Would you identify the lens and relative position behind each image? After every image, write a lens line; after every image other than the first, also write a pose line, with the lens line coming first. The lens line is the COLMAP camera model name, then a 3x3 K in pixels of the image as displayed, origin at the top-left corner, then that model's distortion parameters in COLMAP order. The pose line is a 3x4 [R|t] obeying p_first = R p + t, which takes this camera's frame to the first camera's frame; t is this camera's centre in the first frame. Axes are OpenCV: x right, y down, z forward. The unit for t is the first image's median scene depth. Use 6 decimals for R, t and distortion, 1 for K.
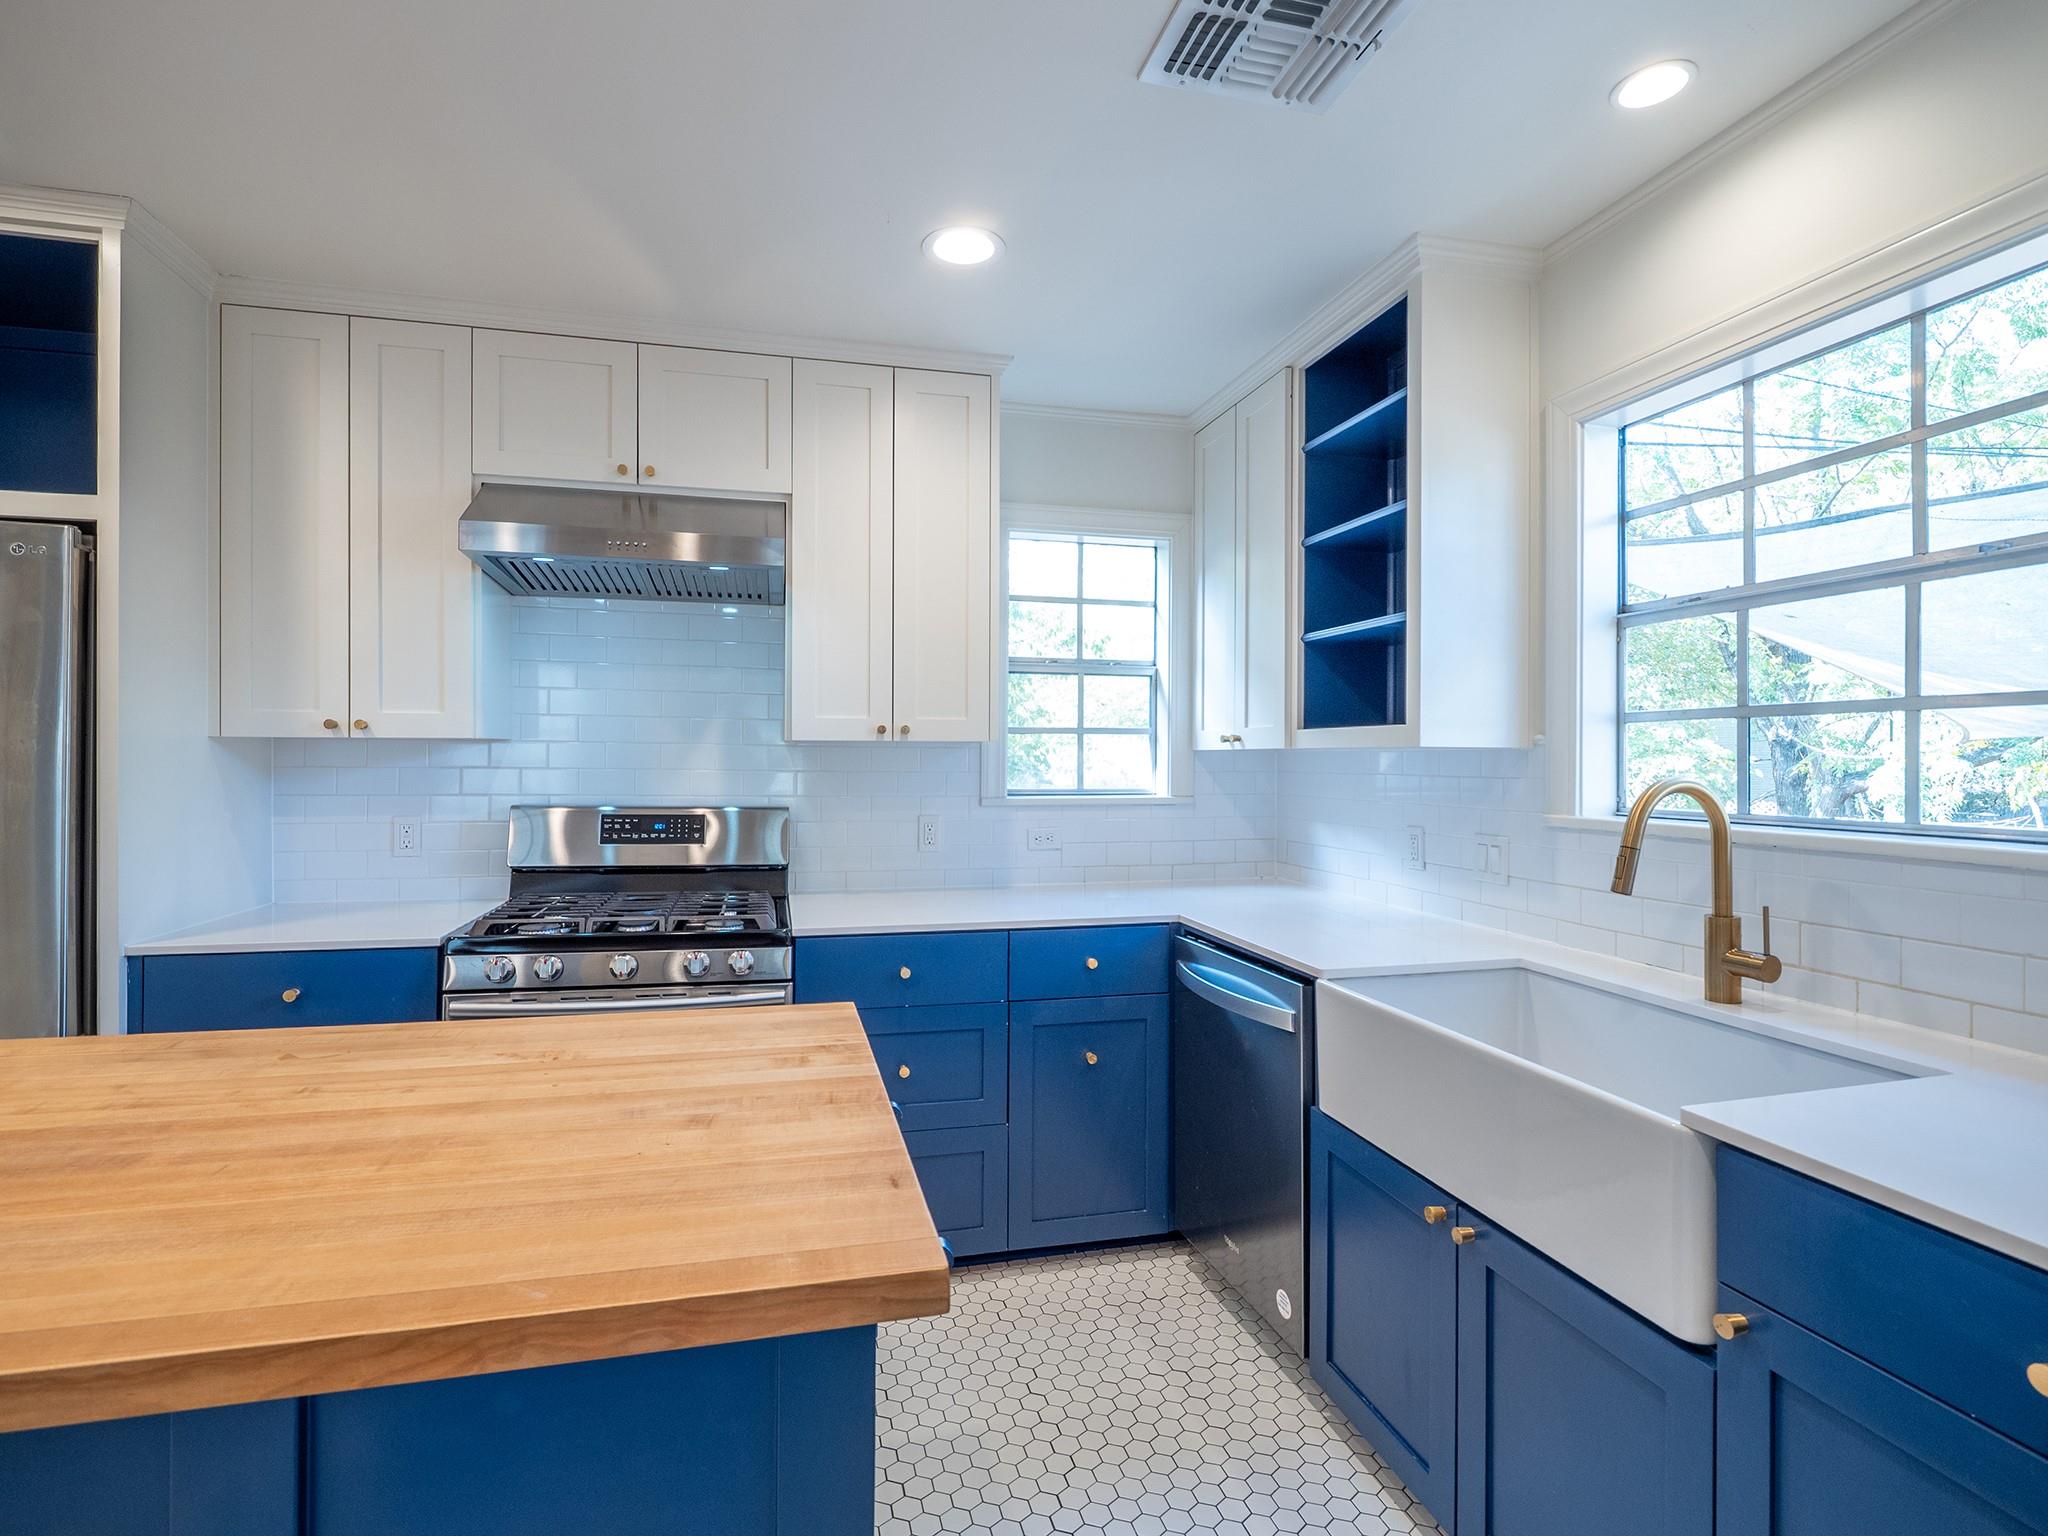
lens RADIAL K [[974.5, 0, 1011.9], [0, 974.5, 759.1], [0, 0, 1]] dist [-0.011567, -0.000150]
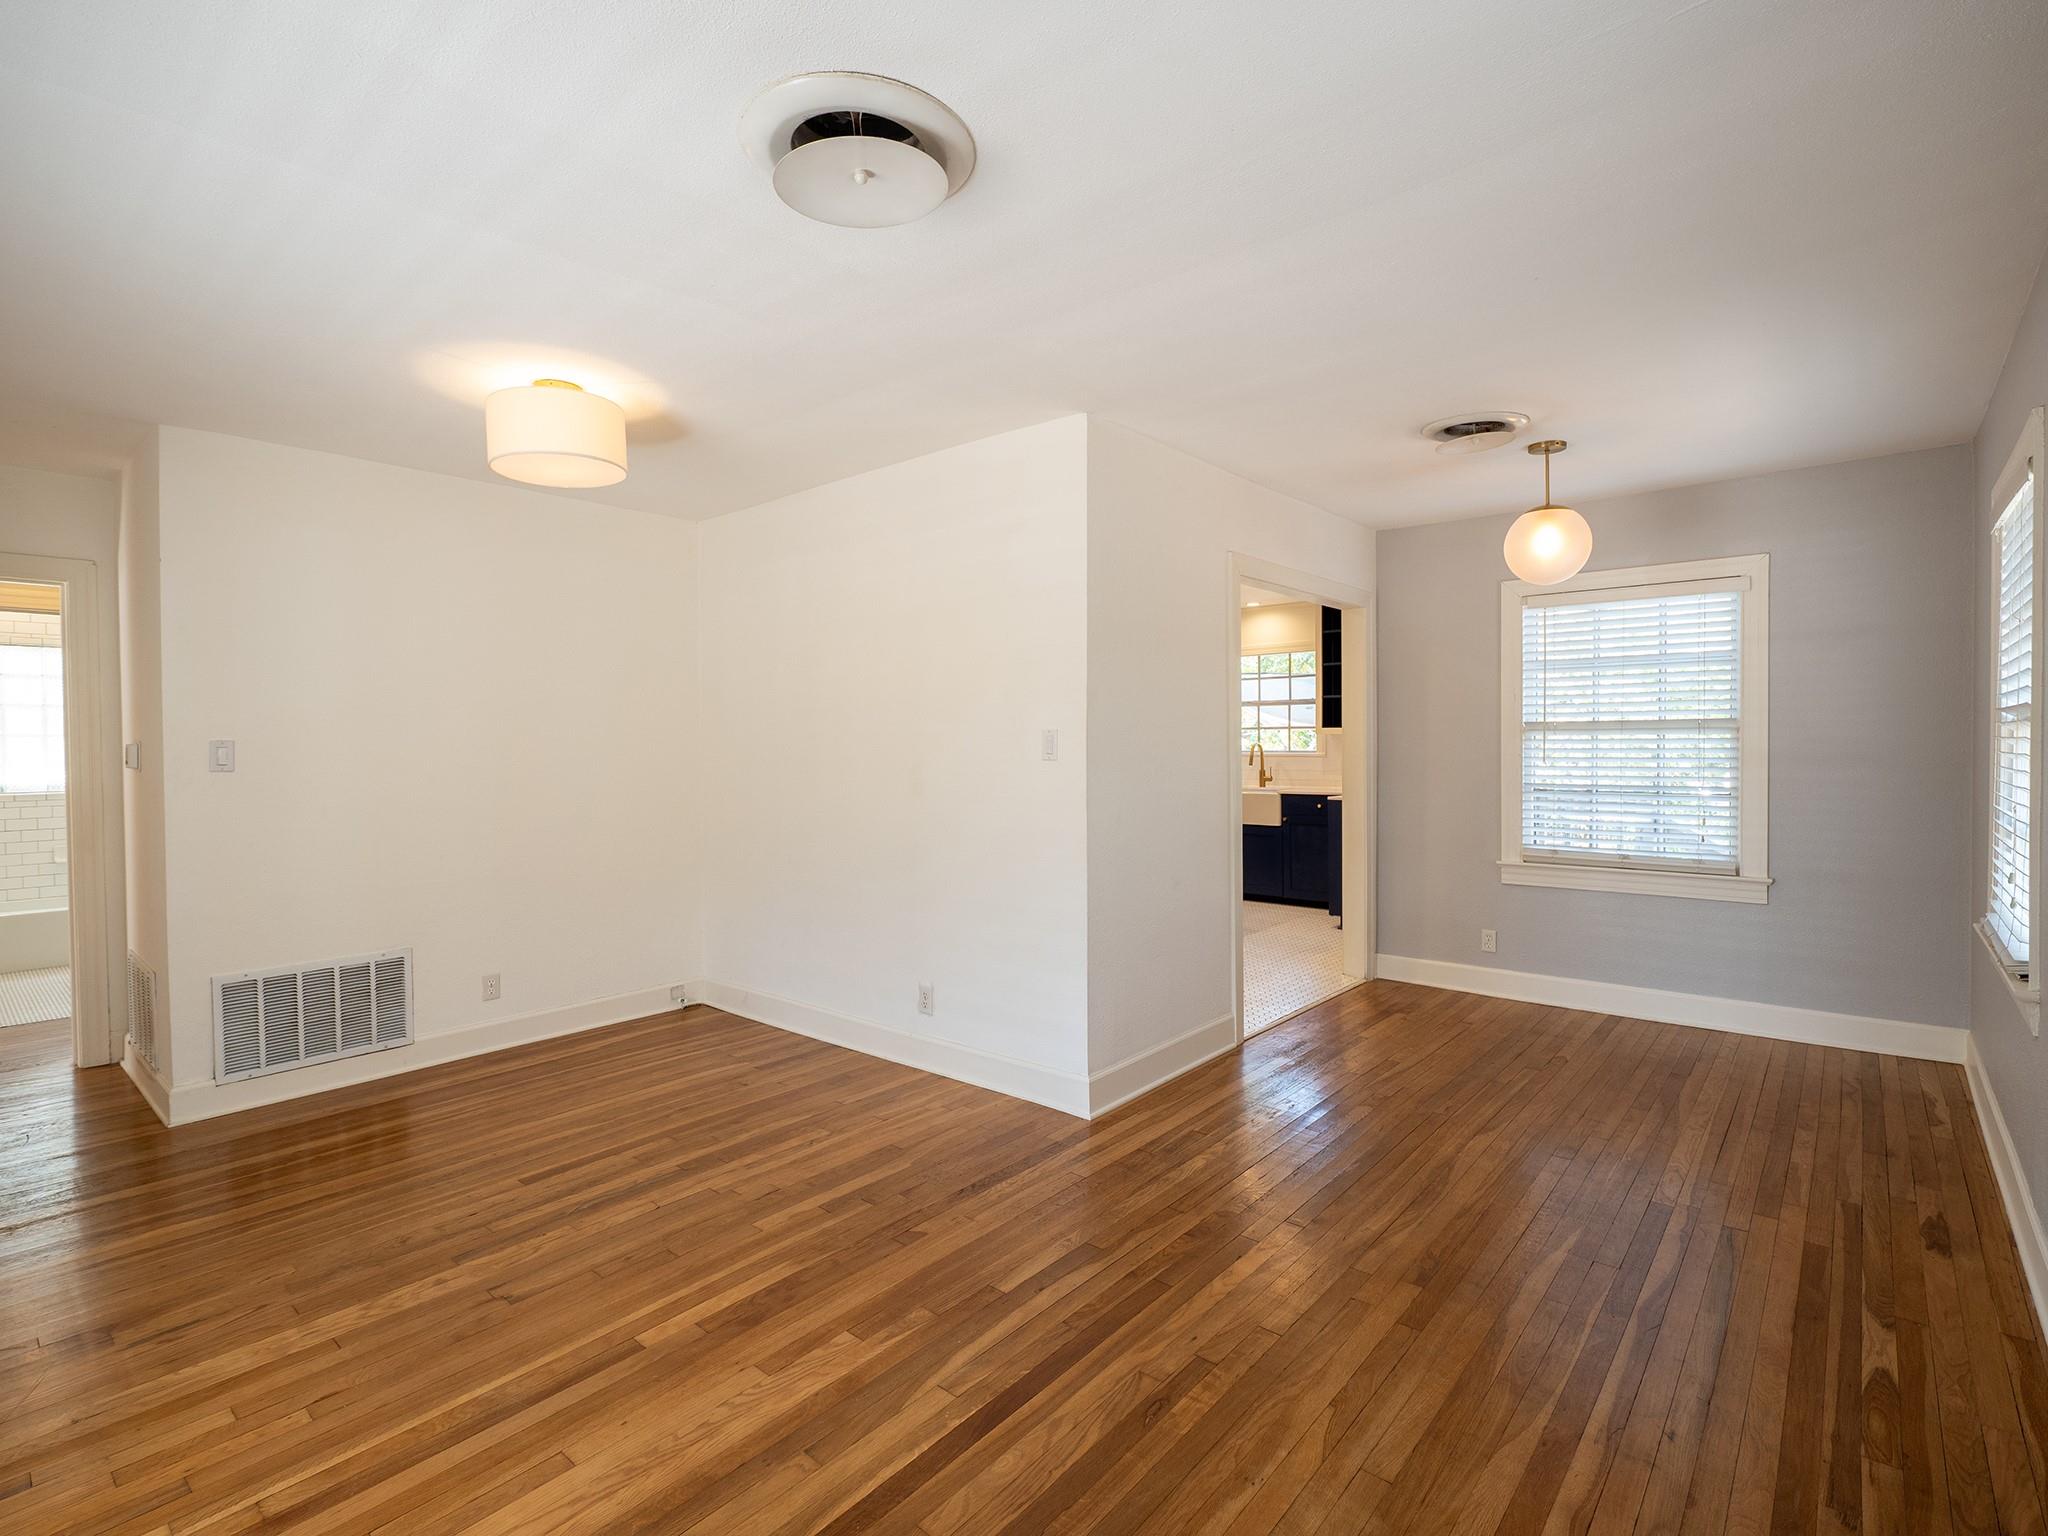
lens RADIAL K [[974.5, 0, 1011.9], [0, 974.5, 759.1], [0, 0, 1]] dist [-0.011567, -0.000150]
pose [[0.822842, -0.019684, 0.567929, -2.045263], [0.012249, 0.999782, 0.016904, 0.004467], [-0.568138, -0.006953, 0.822904, -1.543447]]
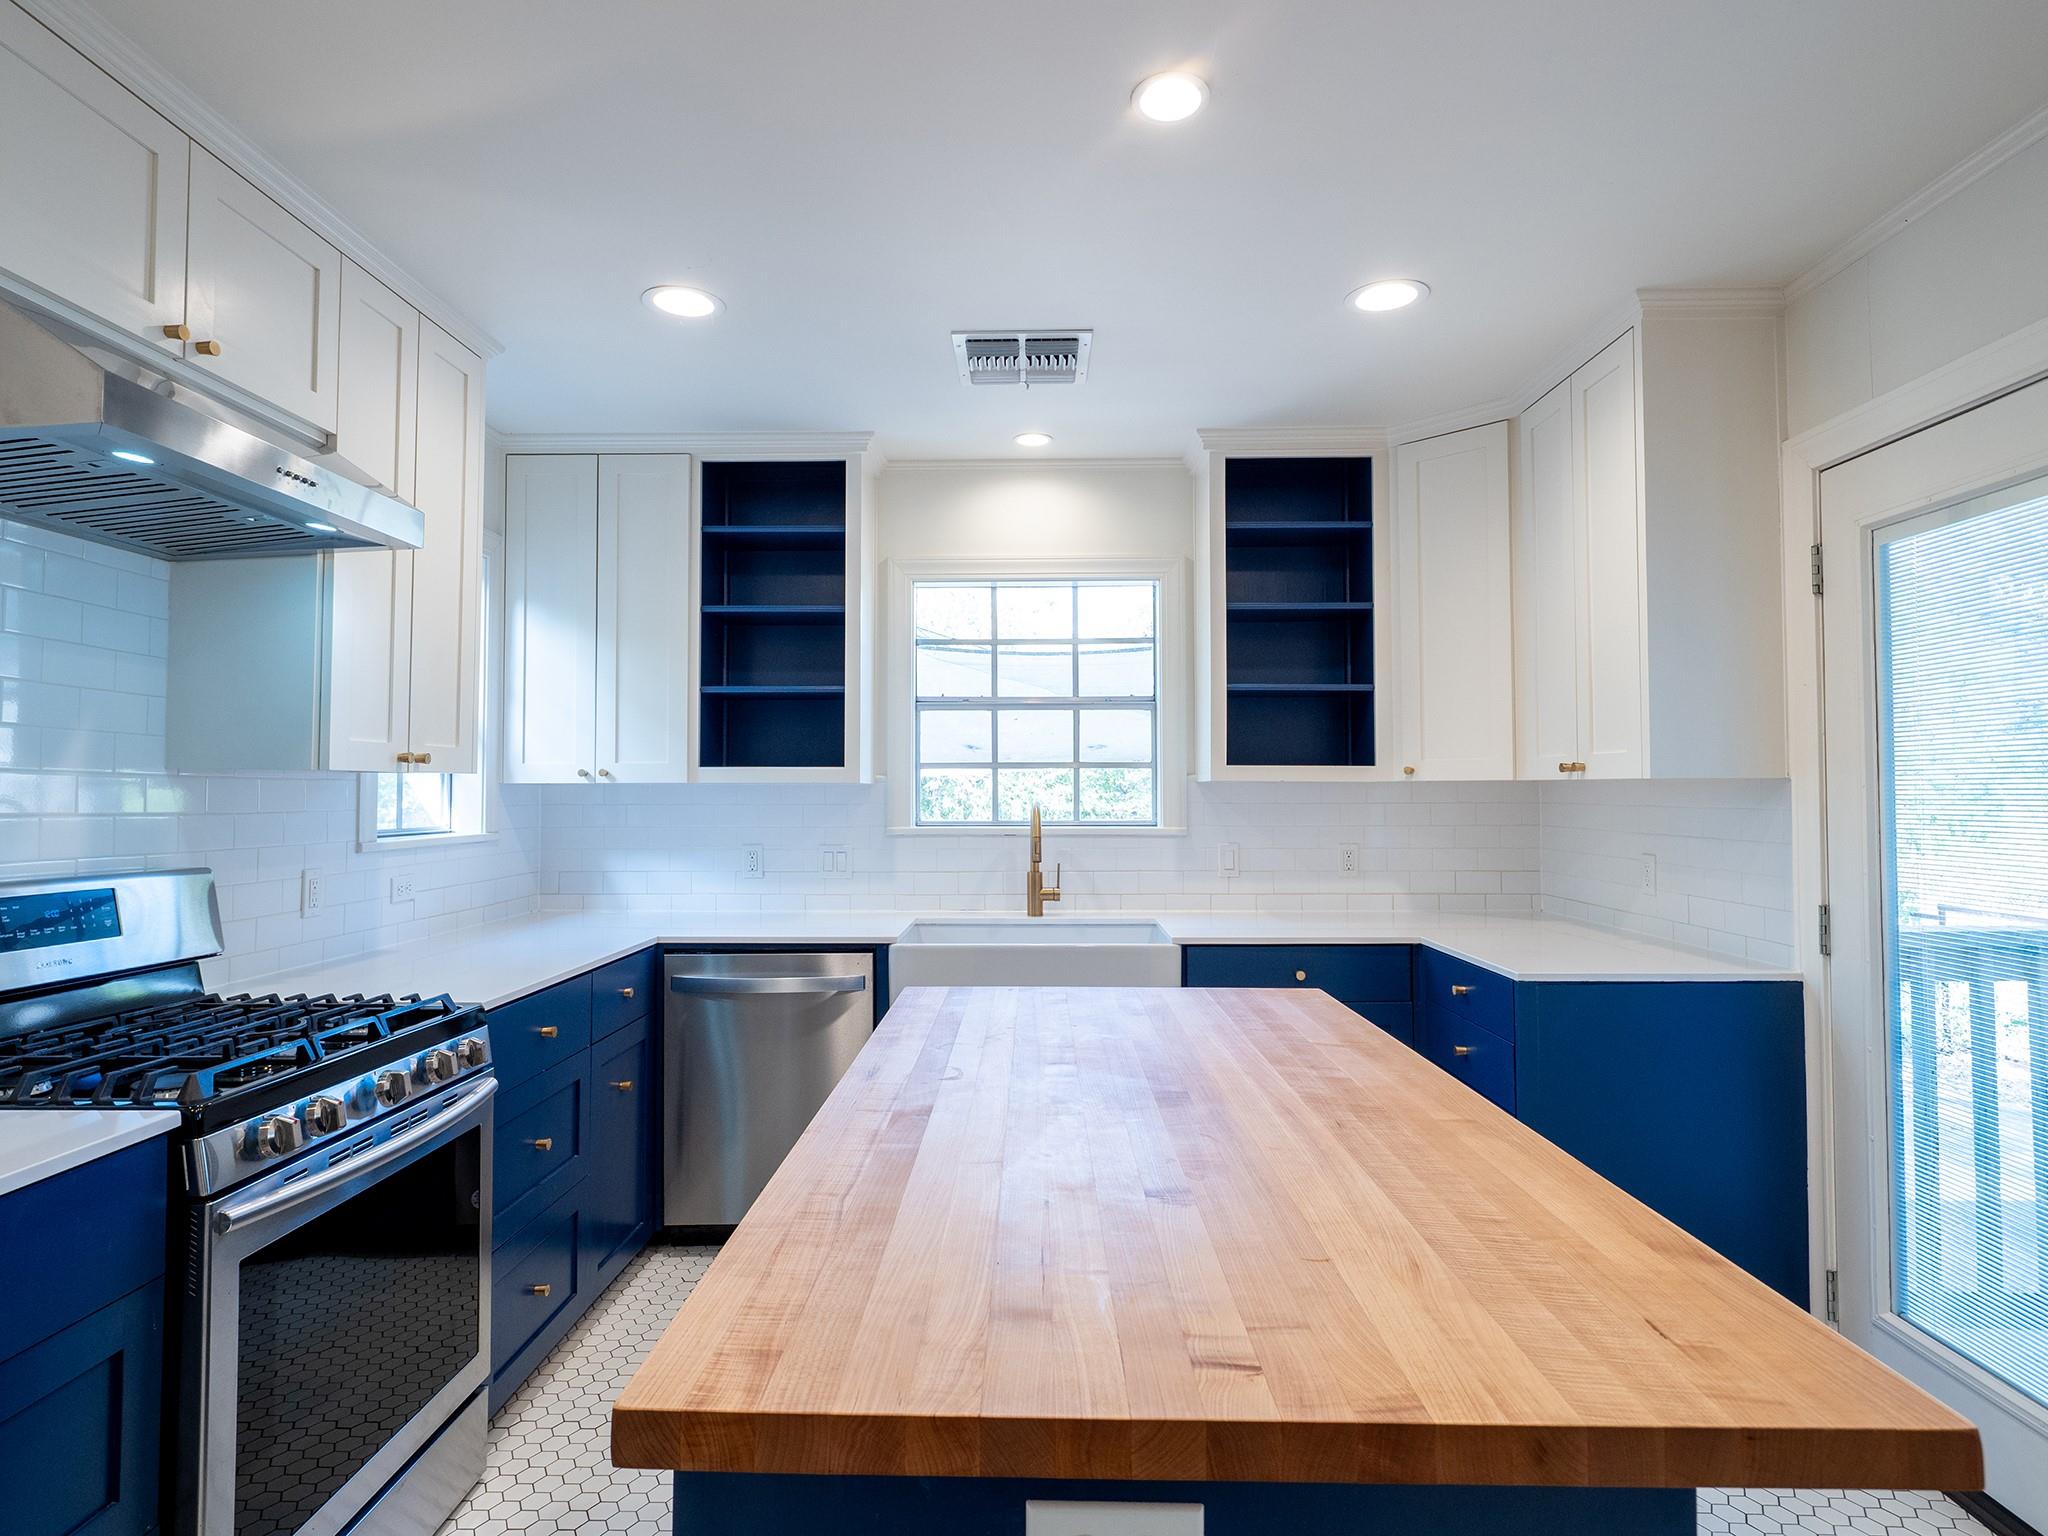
lens RADIAL K [[1076.5, 0, 1022.0], [0, 1076.5, 759.2], [0, 0, 1]] dist [0.001692, 0.000128]
pose [[0.267960, 0.026375, 0.963069, -0.874514], [0.002332, 0.999605, -0.028024, -0.001448], [-0.963427, 0.009755, 0.267793, 0.285302]]
